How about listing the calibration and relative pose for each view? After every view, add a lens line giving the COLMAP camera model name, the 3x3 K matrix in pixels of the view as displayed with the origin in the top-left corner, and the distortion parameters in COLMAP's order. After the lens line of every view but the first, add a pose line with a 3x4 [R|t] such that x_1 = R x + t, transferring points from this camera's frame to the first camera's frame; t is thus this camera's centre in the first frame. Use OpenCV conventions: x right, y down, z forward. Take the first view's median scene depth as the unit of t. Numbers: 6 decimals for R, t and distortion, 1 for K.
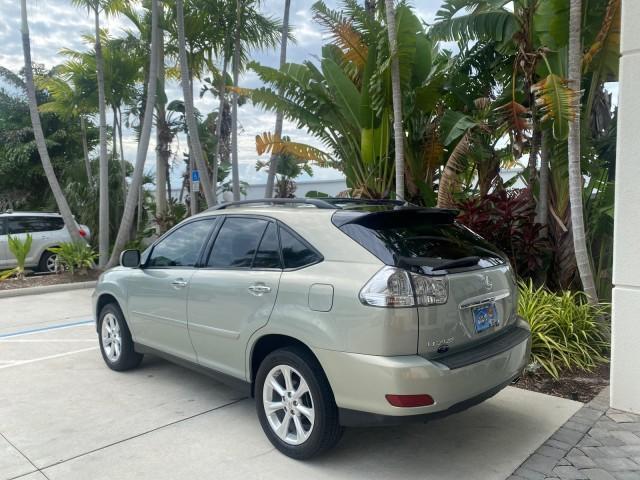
lens RADIAL K [[493.5, 0, 319.4], [0, 493.5, 237.4], [0, 0, 1]] dist [0.012554, -0.011620]
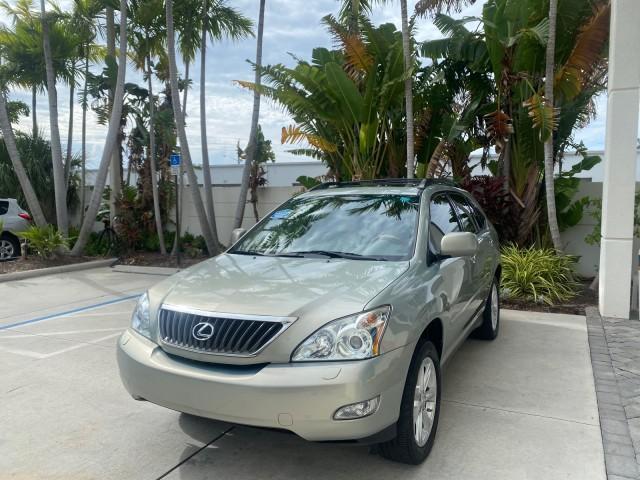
lens RADIAL K [[489.3, 0, 320.2], [0, 489.3, 239.3], [0, 0, 1]] dist [0.063668, -0.088448]
pose [[0.958998, -0.028085, 0.282019, -0.434564], [0.018031, 0.999108, 0.038183, 0.014302], [-0.282840, -0.031532, 0.958649, -0.153146]]
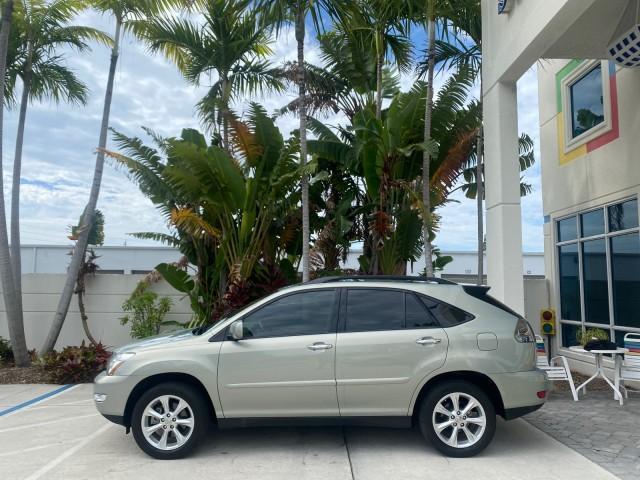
lens RADIAL K [[493.5, 0, 319.4], [0, 493.5, 237.4], [0, 0, 1]] dist [0.012554, -0.011620]
pose [[0.713802, 0.079256, 0.695849, -0.702921], [0.024283, 0.990178, -0.137690, -0.000947], [-0.699927, 0.115181, 0.704866, 0.102887]]
